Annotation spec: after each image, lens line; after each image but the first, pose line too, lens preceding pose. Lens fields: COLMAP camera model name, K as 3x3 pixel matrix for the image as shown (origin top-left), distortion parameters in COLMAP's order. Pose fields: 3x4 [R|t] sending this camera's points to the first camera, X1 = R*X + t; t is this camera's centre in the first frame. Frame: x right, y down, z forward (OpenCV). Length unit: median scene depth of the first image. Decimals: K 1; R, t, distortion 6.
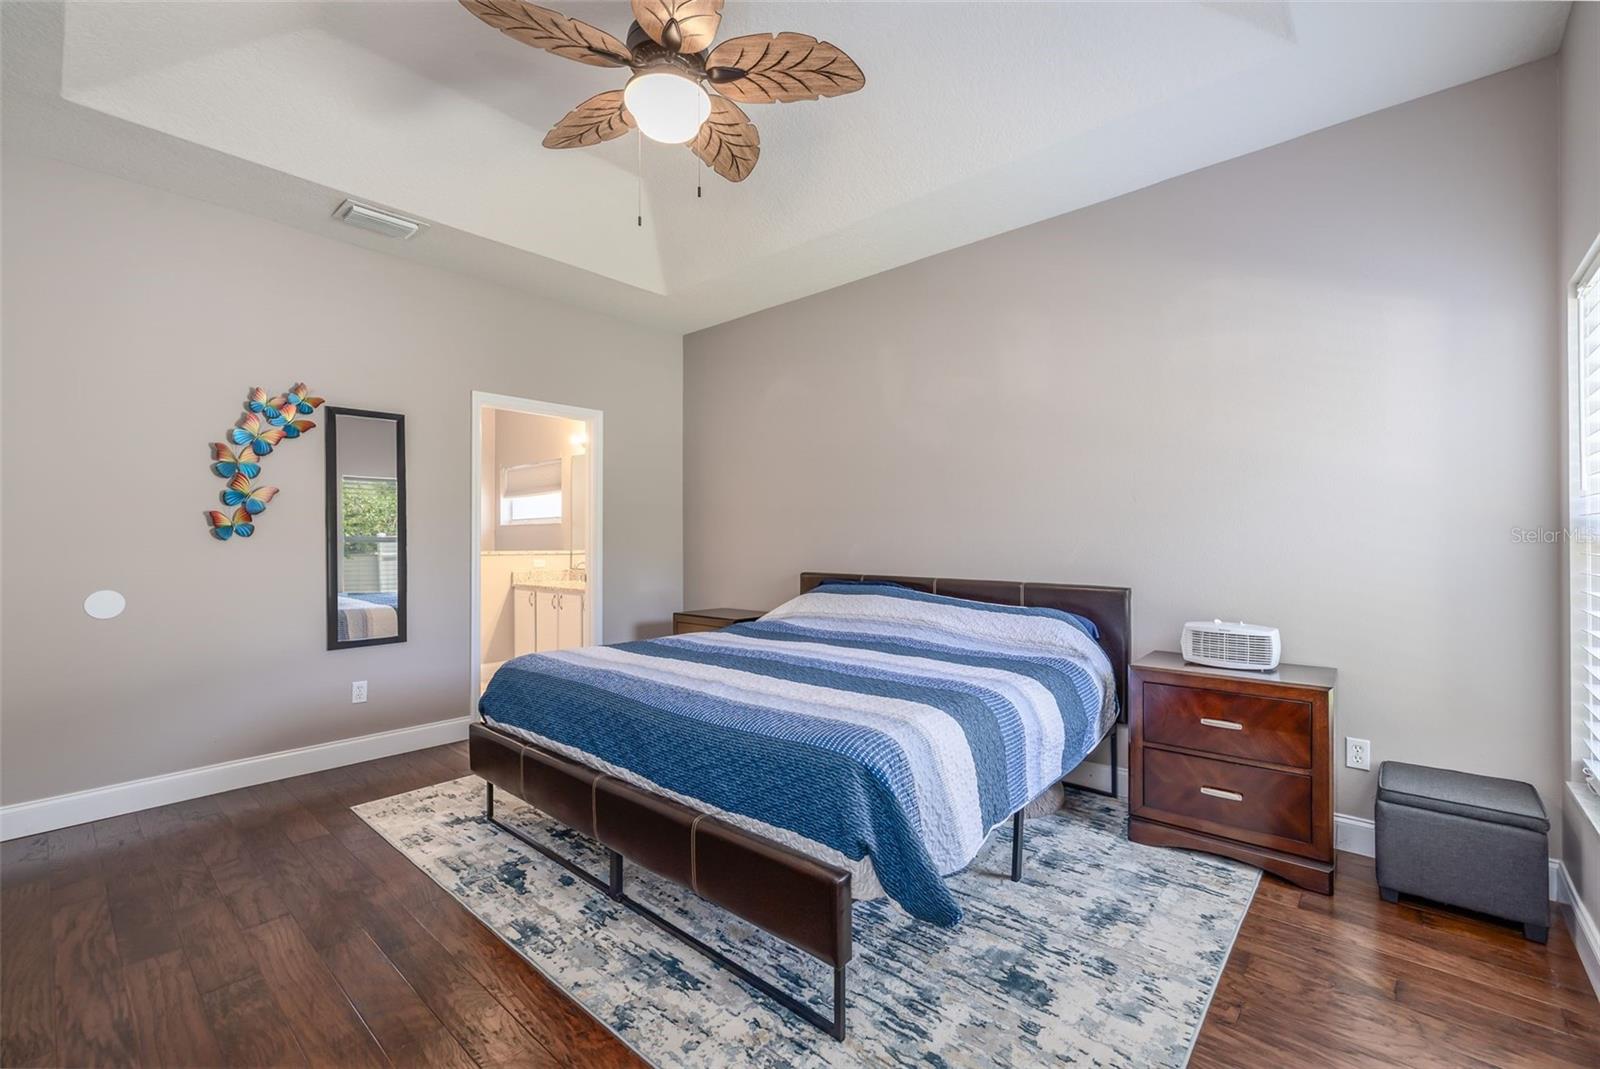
lens RADIAL K [[674.9, 0, 807.8], [0, 674.9, 539.5], [0, 0, 1]] dist [0.002089, 0.001702]
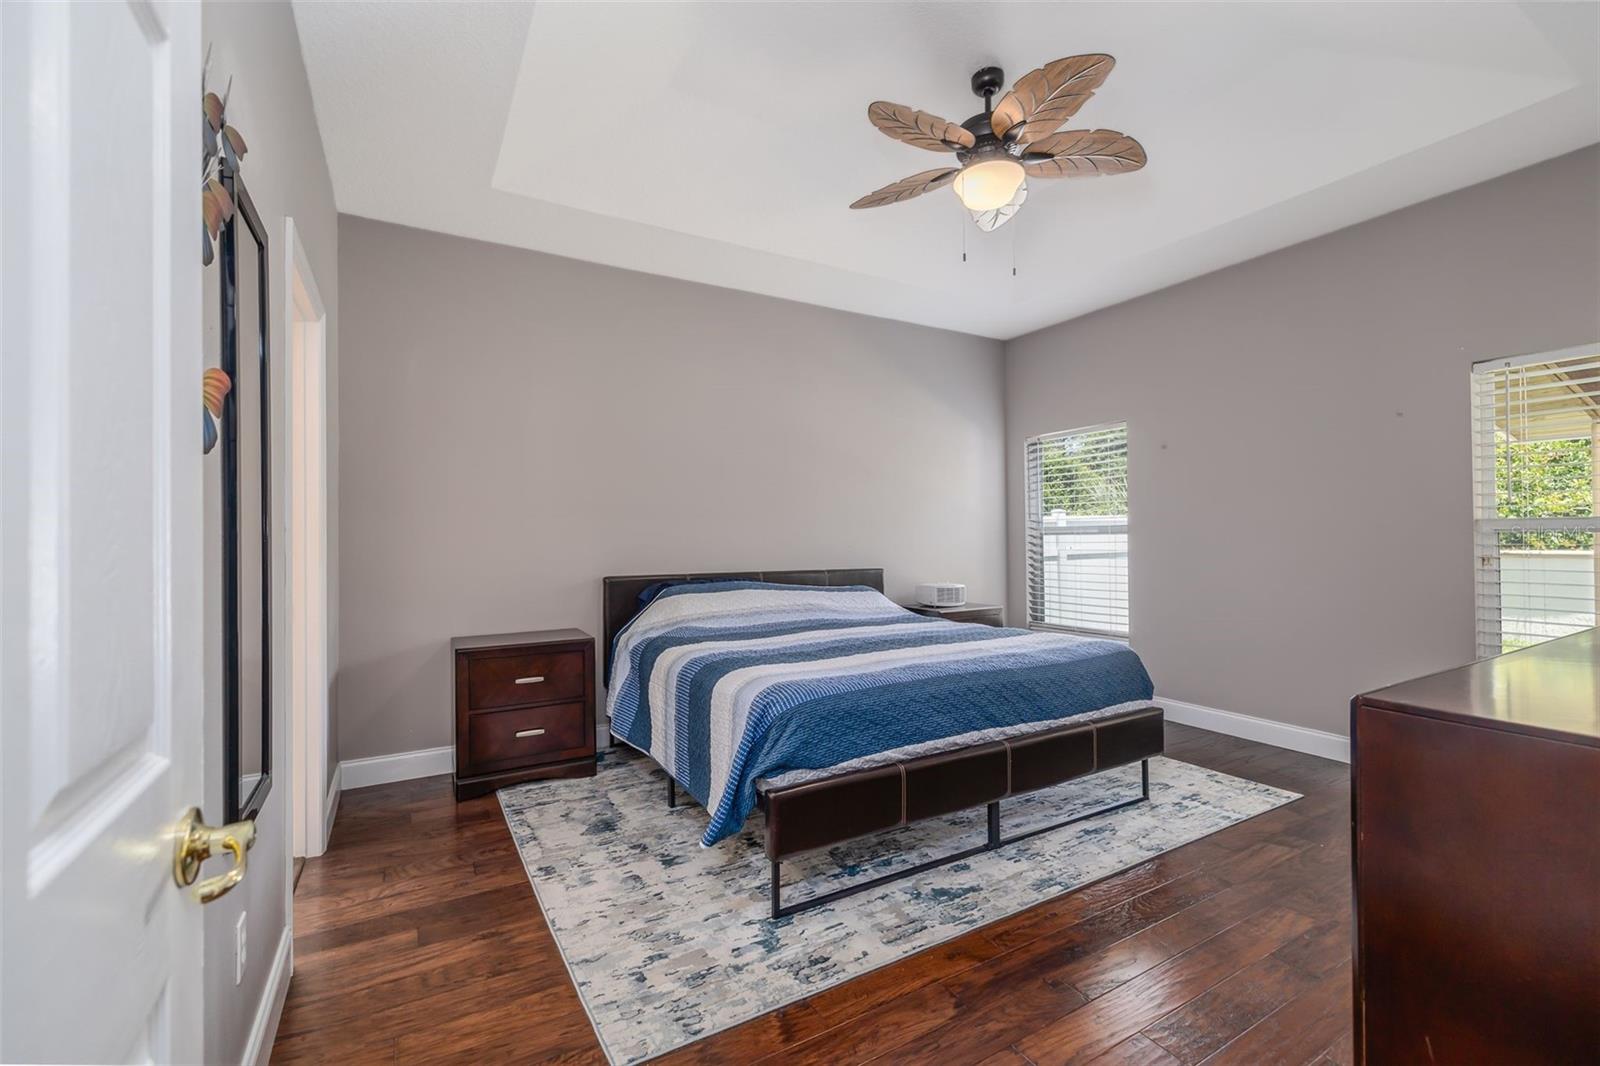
lens RADIAL K [[674.9, 0, 806.3], [0, 674.9, 535.2], [0, 0, 1]] dist [0.002089, 0.001702]
pose [[0.306486, 0.011289, 0.951808, -1.425738], [0.003175, 0.999912, -0.012882, 0.015454], [-0.951870, 0.006970, 0.306423, 0.918546]]
